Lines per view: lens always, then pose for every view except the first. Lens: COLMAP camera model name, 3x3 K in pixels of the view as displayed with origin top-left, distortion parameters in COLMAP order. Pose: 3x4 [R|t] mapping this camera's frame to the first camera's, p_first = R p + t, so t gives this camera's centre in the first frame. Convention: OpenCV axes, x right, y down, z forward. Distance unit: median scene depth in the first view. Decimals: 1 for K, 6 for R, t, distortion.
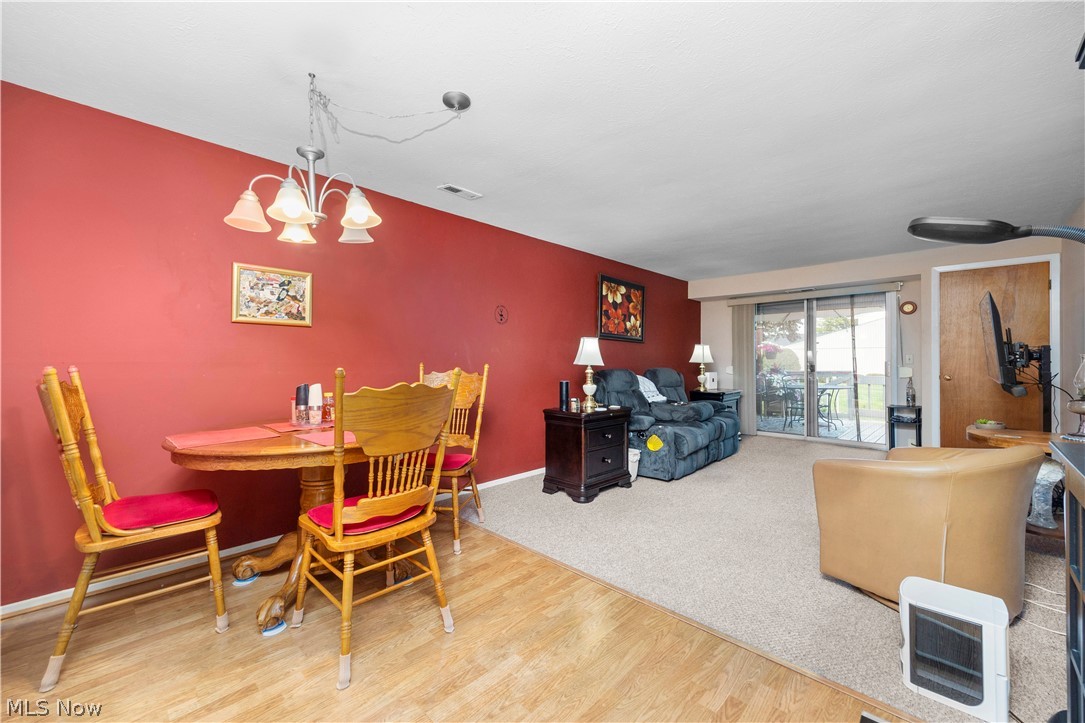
lens RADIAL K [[433.7, 0, 541.9], [0, 433.7, 363.9], [0, 0, 1]] dist [0.003151, -0.000254]
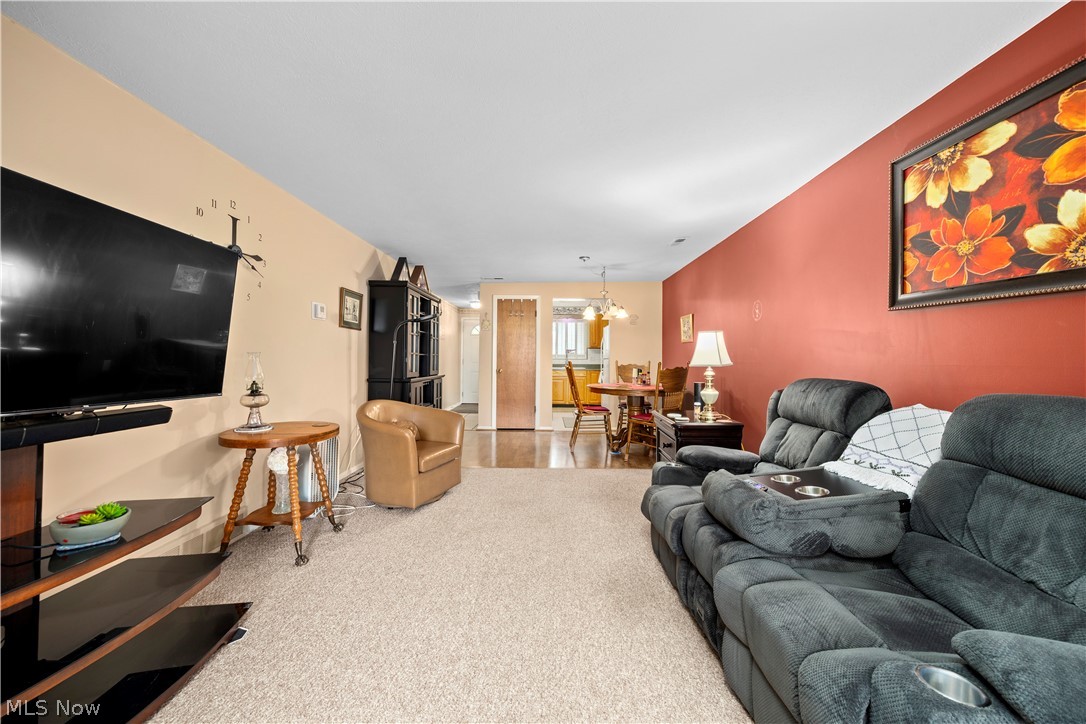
lens RADIAL K [[434.1, 0, 540.9], [0, 434.1, 355.6], [0, 0, 1]] dist [0.003151, -0.000254]
pose [[-0.740600, -0.006898, -0.671910, 0.659662], [-0.009822, 0.999952, 0.000561, -0.010001], [0.671874, 0.007015, -0.740632, 1.045537]]
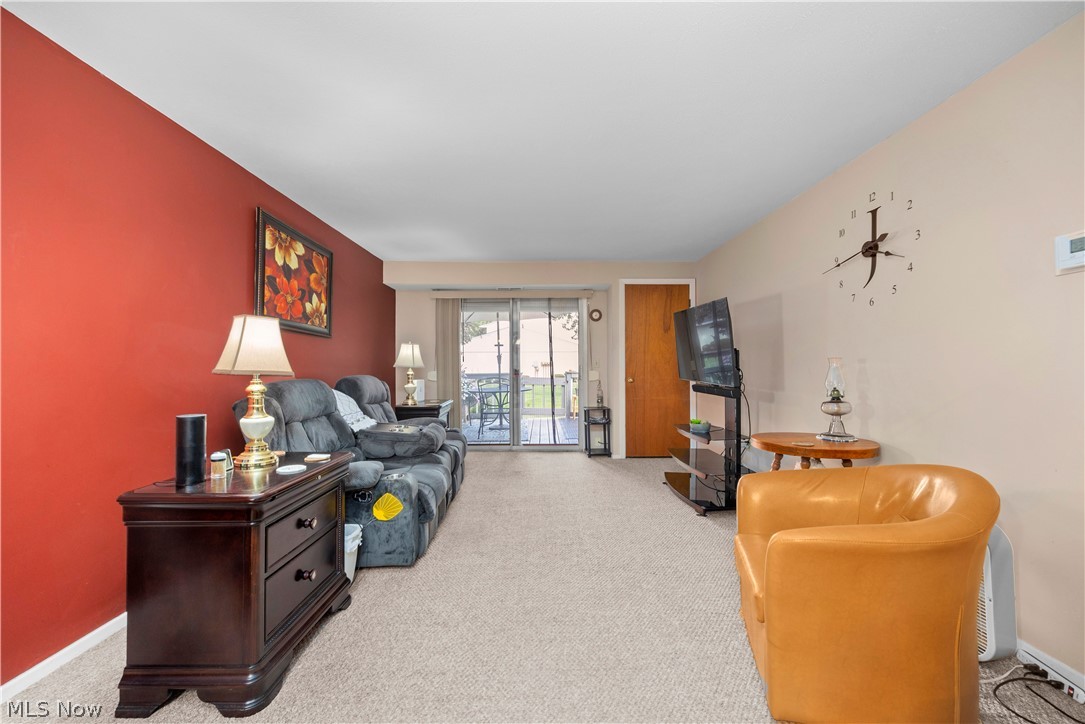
lens RADIAL K [[433.7, 0, 544.4], [0, 433.7, 361.7], [0, 0, 1]] dist [0.003151, -0.000254]
pose [[0.706447, 0.003482, 0.707757, -0.002200], [0.007239, 0.999900, -0.012145, -0.002309], [-0.707729, 0.013703, 0.706351, 0.338742]]
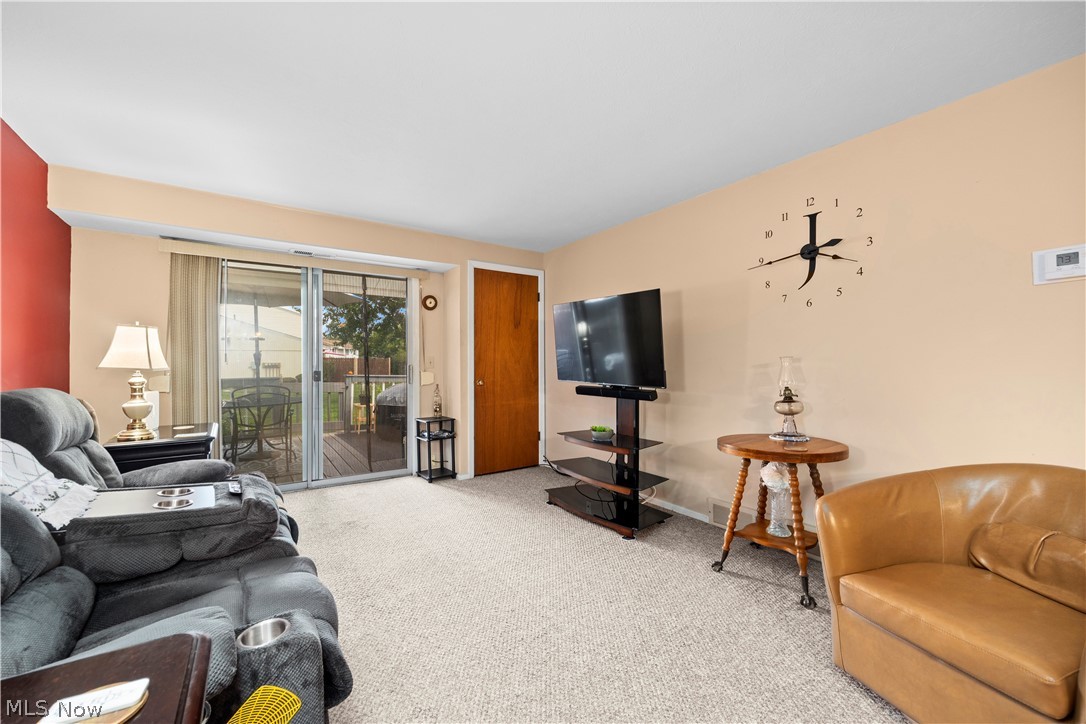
lens RADIAL K [[434.1, 0, 543.6], [0, 434.1, 360.1], [0, 0, 1]] dist [0.003151, -0.000254]
pose [[0.192775, 0.008726, 0.981204, 0.046750], [0.010550, 0.999884, -0.010965, -0.004033], [-0.981186, 0.012465, 0.192661, 0.621295]]
